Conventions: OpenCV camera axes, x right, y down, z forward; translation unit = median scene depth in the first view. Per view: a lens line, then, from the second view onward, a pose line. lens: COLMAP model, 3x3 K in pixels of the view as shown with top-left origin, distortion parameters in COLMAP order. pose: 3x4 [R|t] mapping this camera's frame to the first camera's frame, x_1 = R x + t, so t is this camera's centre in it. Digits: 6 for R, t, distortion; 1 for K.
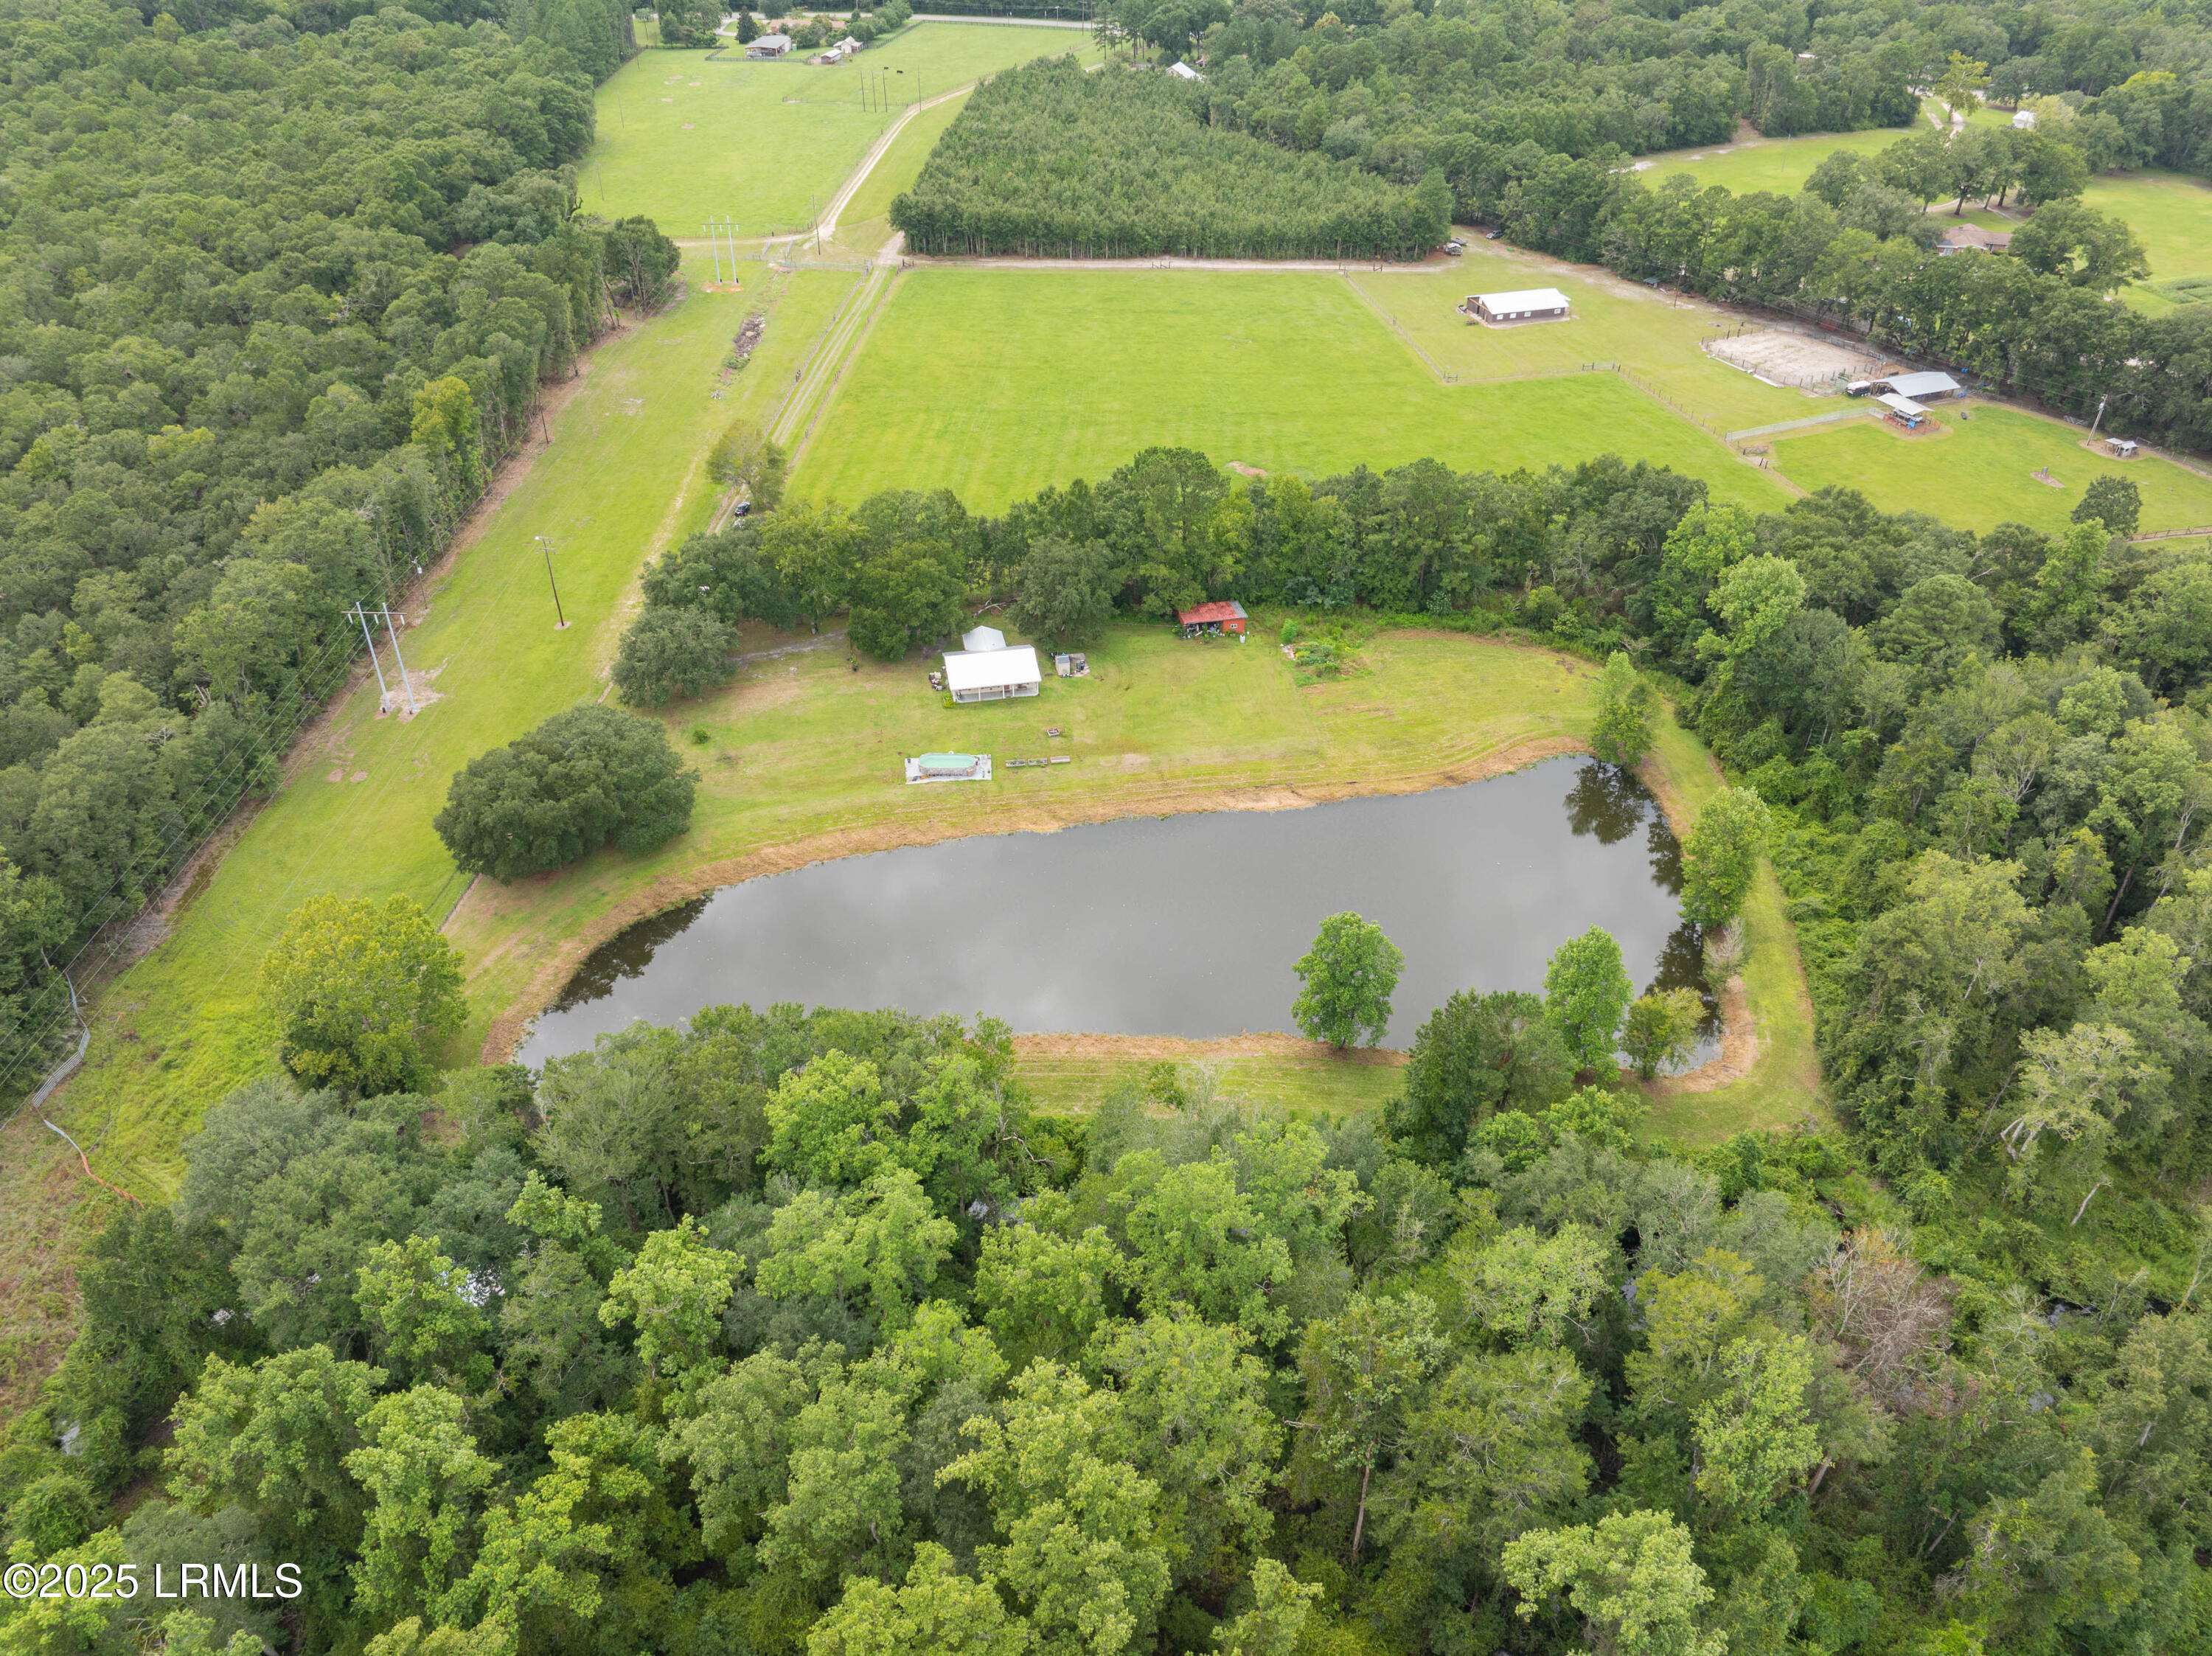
lens RADIAL K [[1559.1, 0, 1114.5], [0, 1559.1, 815.0], [0, 0, 1]] dist [-0.040299, 0.004518]
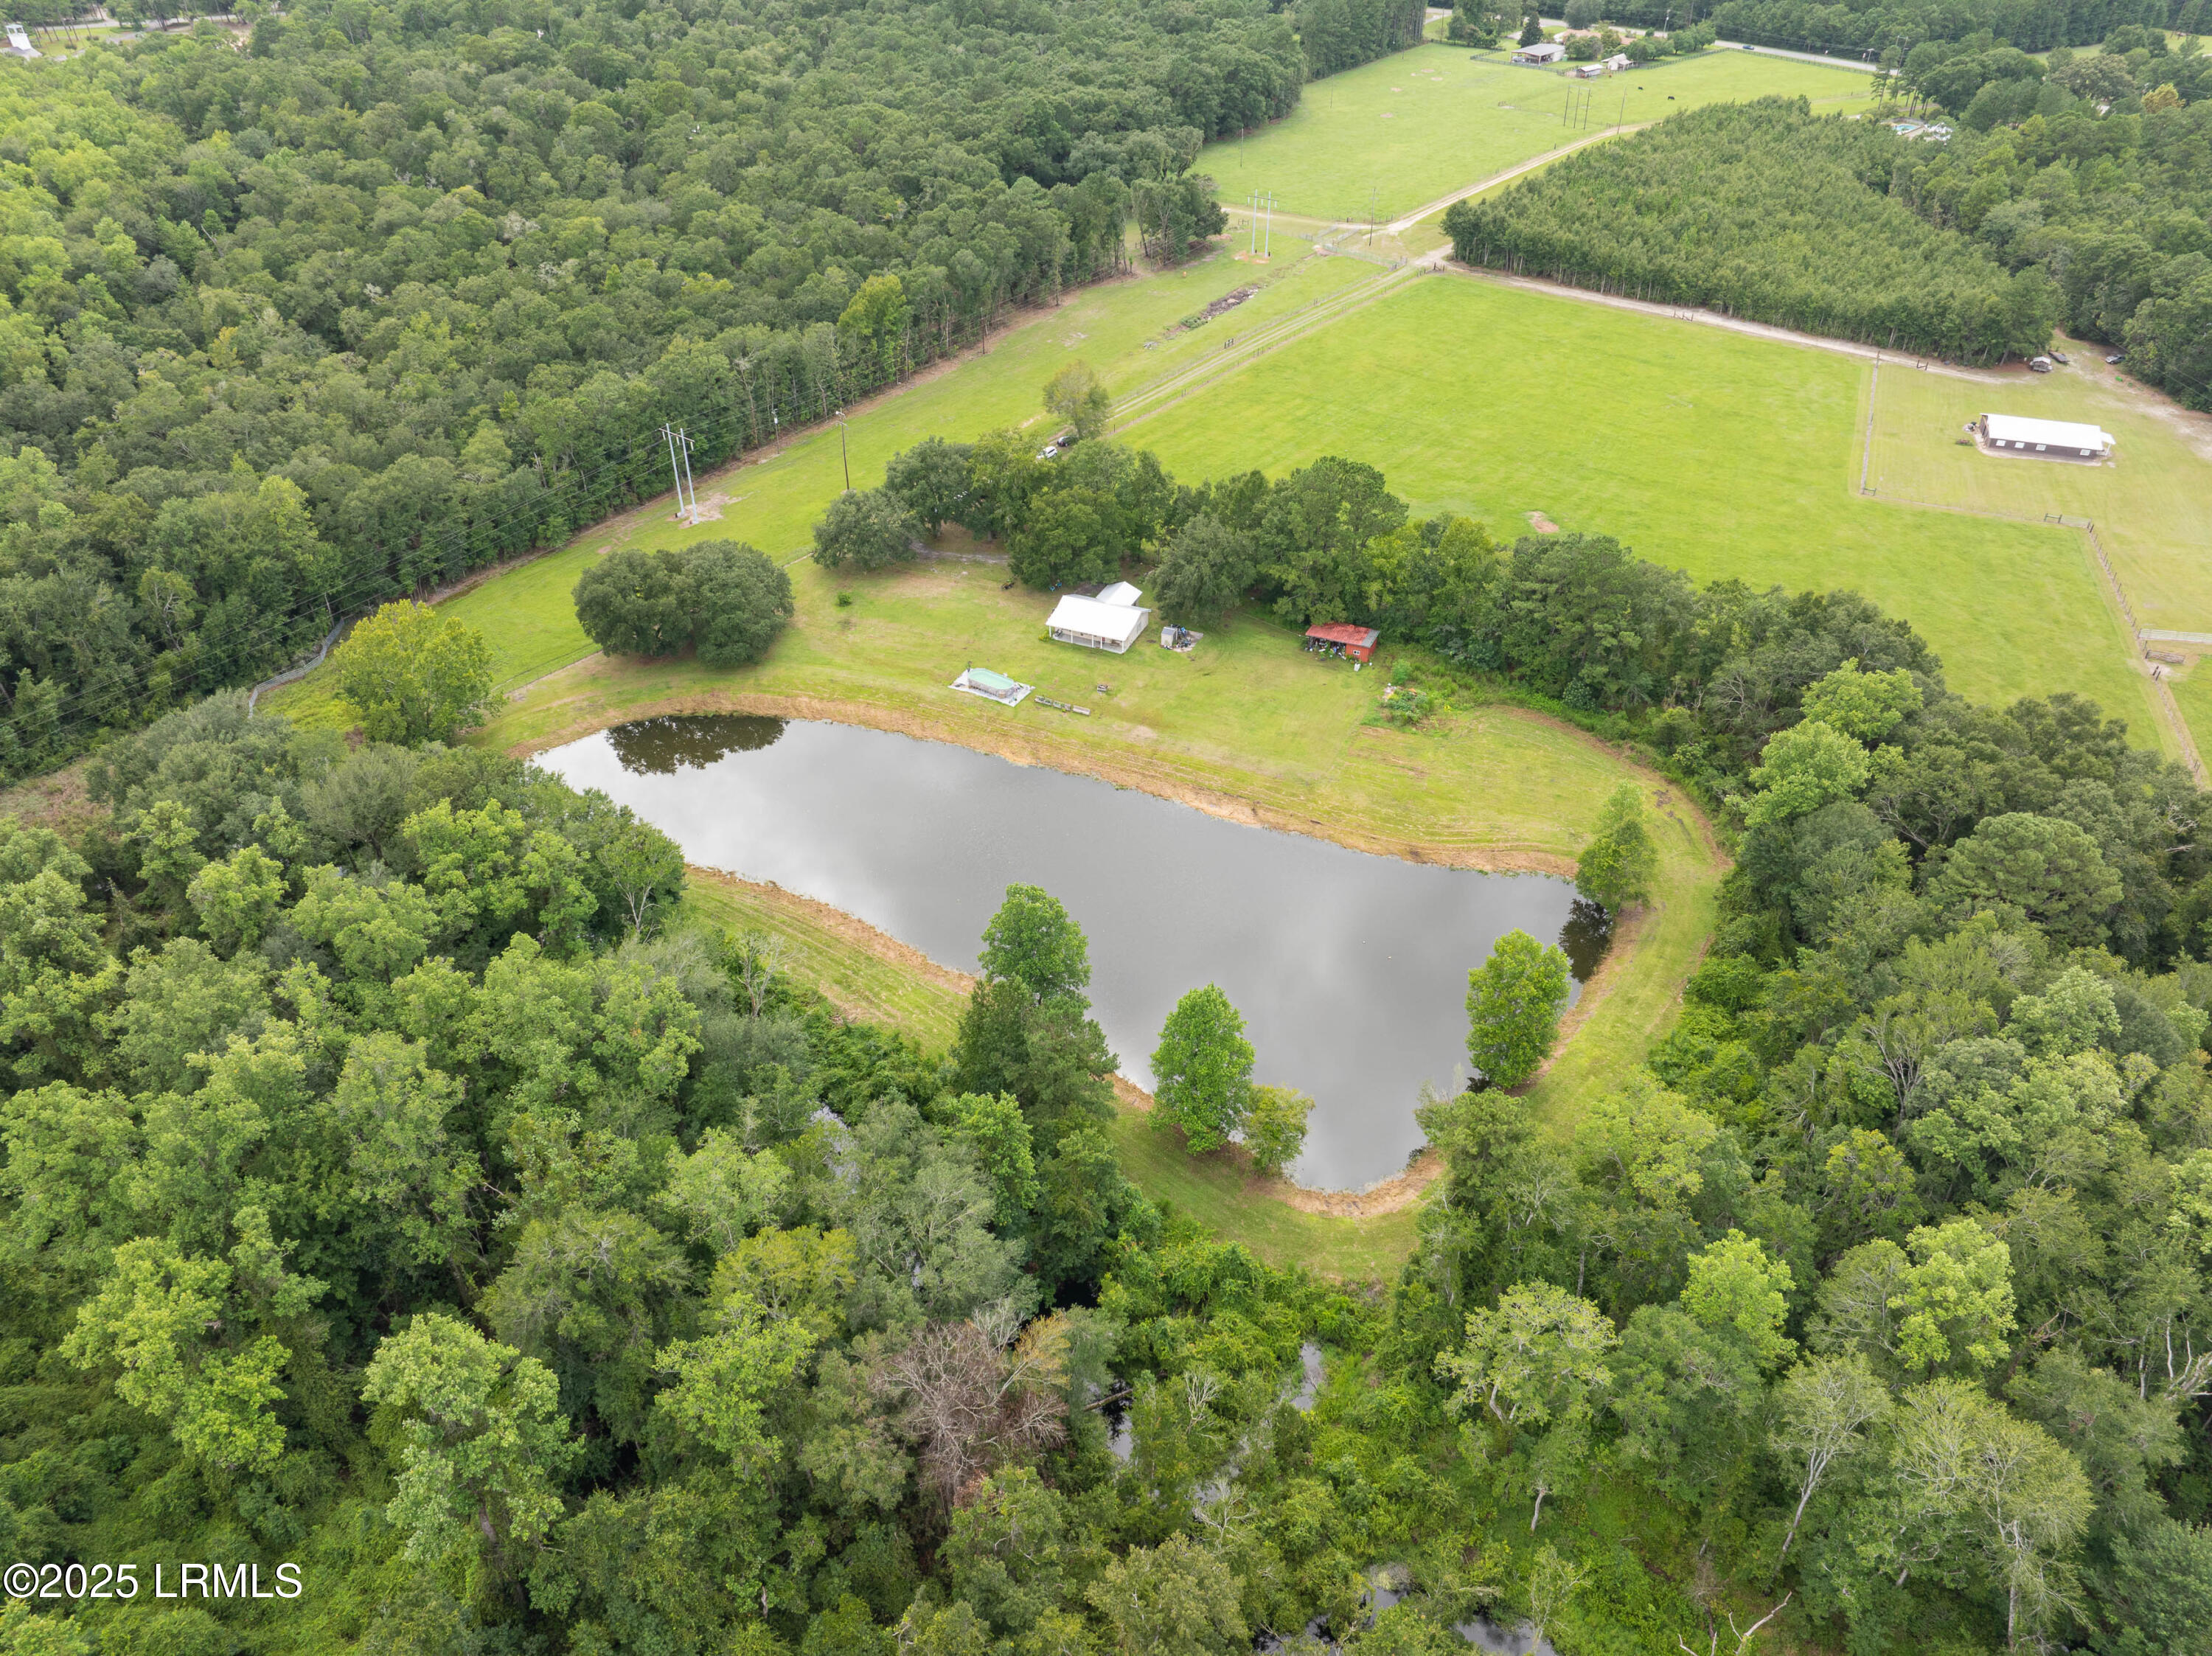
lens RADIAL K [[1555.7, 0, 1117.2], [0, 1555.7, 820.2], [0, 0, 1]] dist [-0.045182, 0.008627]
pose [[0.823716, 0.330400, -0.460790, 0.338473], [-0.330538, 0.940117, 0.083215, -0.041945], [0.460691, 0.083764, 0.883599, 0.062665]]
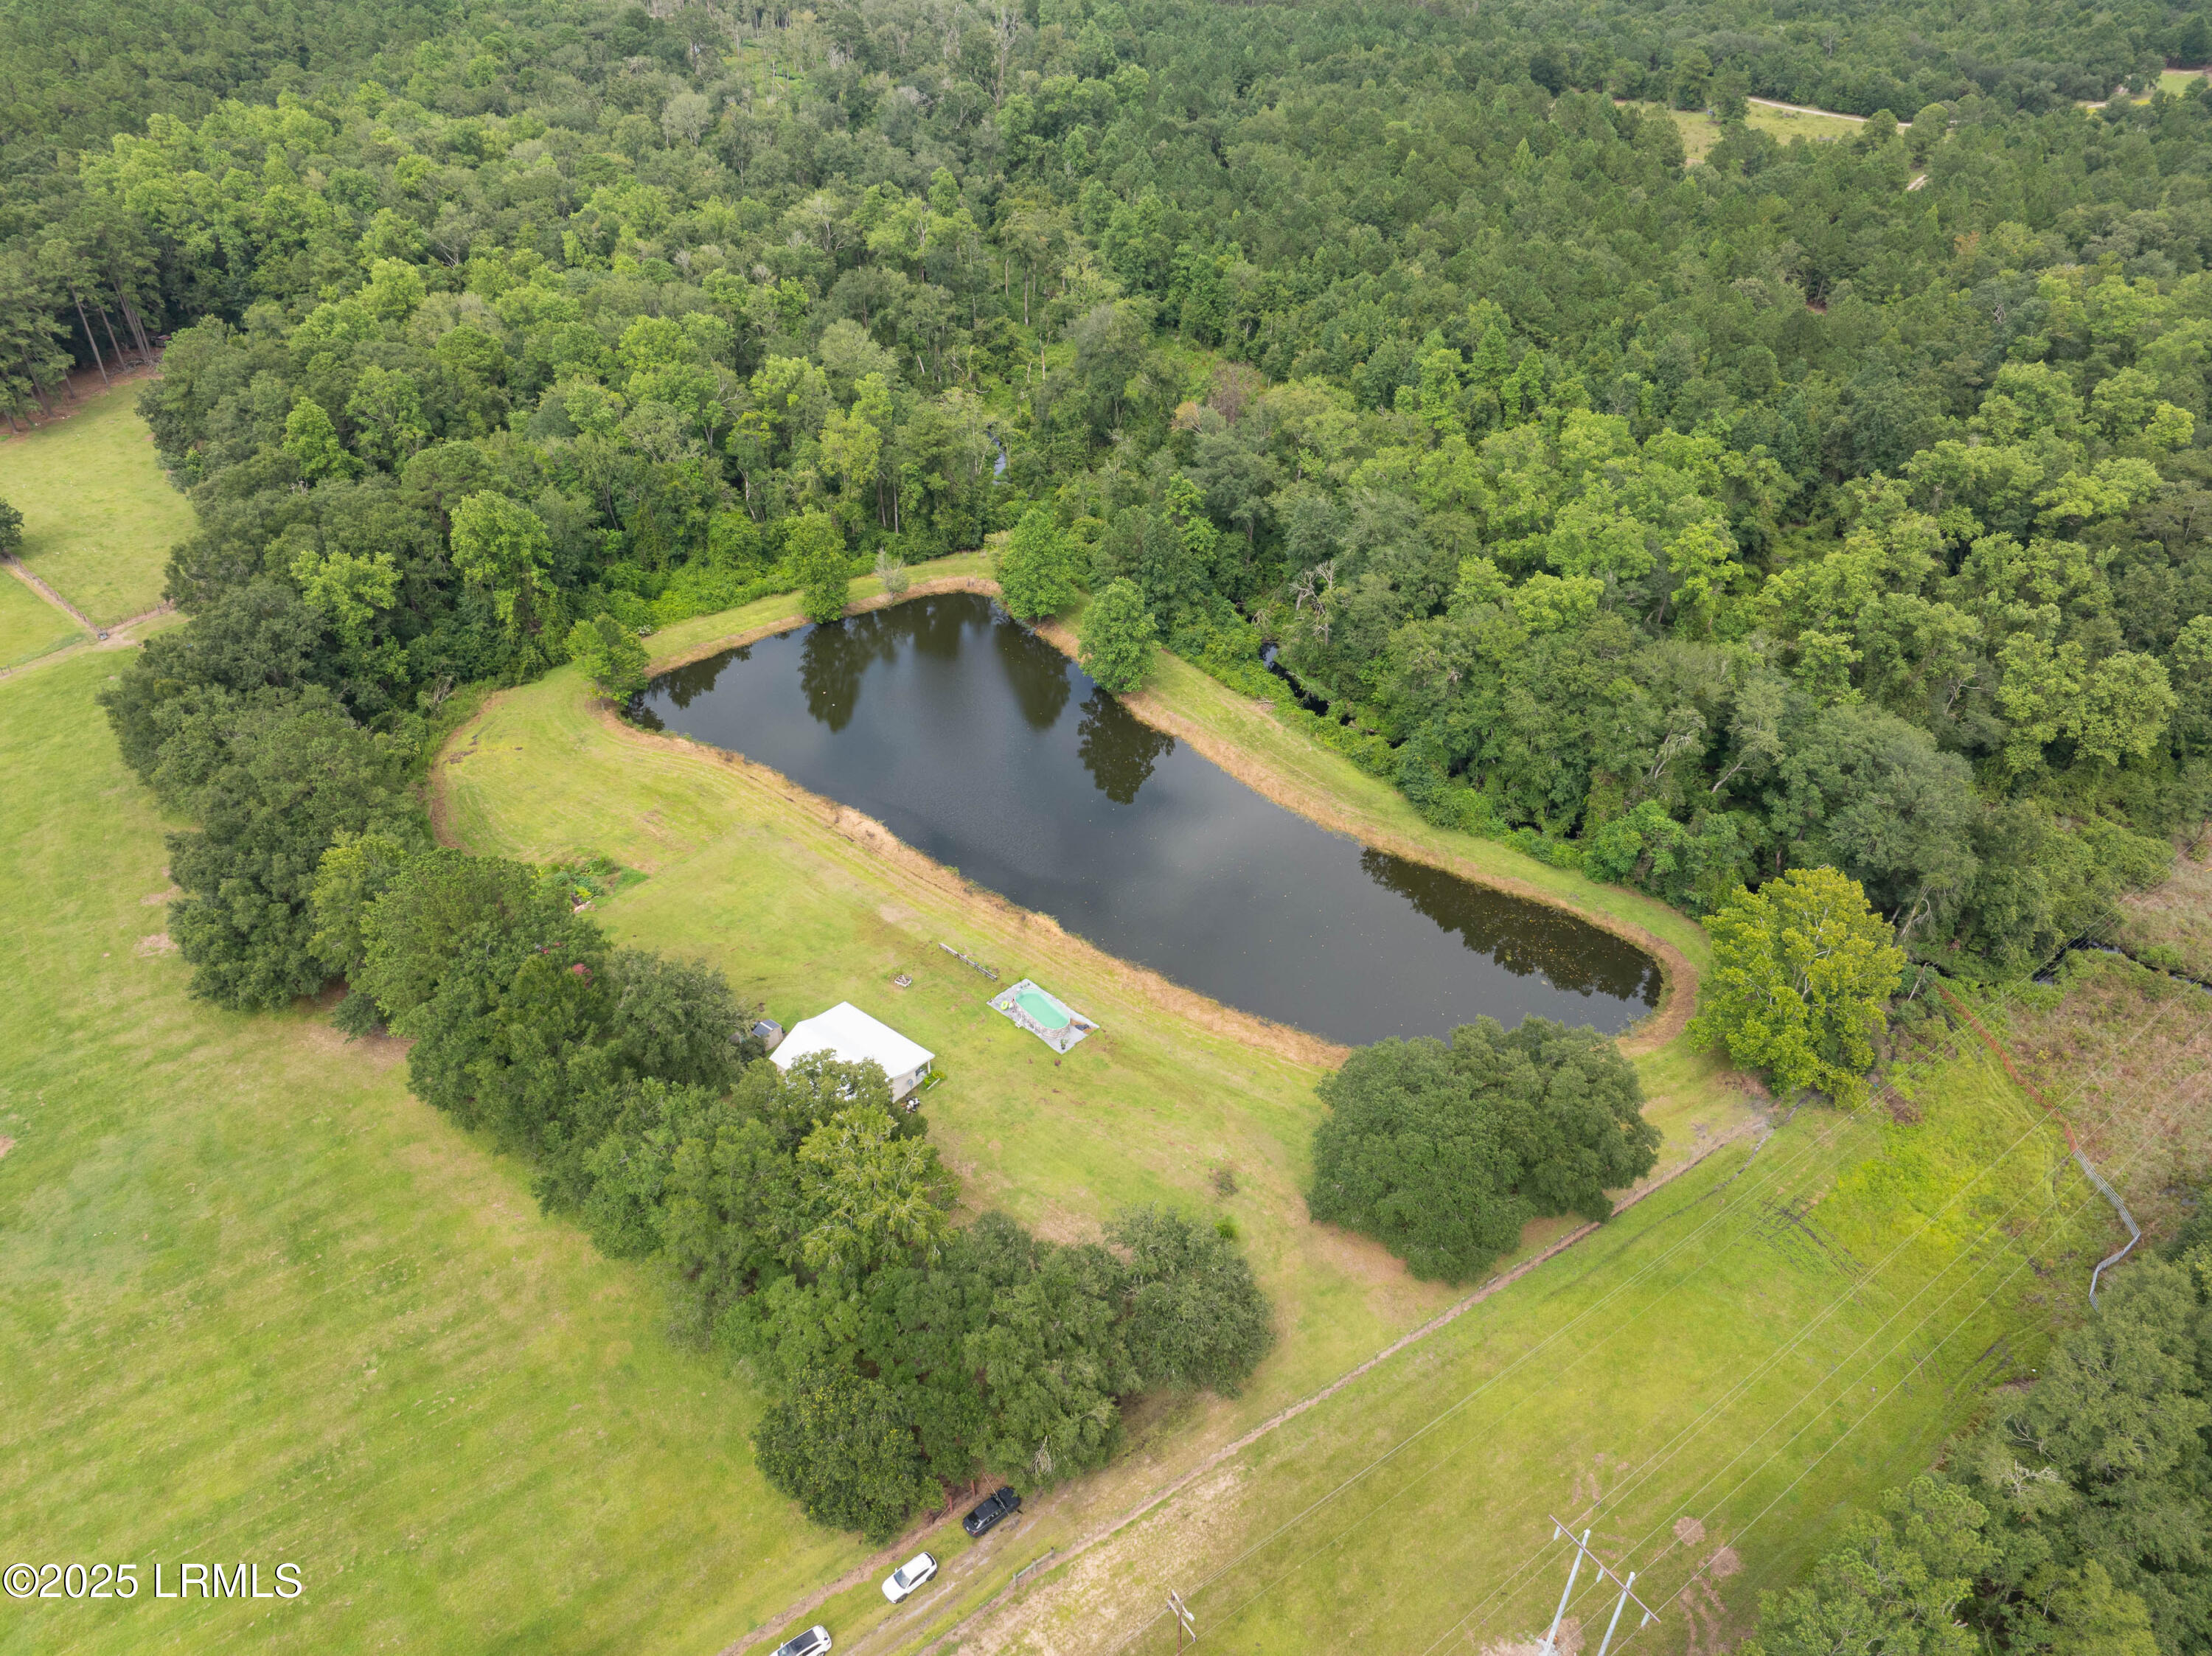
lens RADIAL K [[1559.1, 0, 1114.5], [0, 1559.1, 815.0], [0, 0, 1]] dist [-0.040299, 0.004518]
pose [[-0.649594, -0.453707, 0.610064, -0.392984], [0.435352, 0.435862, 0.787714, -0.473251], [-0.623295, 0.777287, -0.085611, 0.660436]]
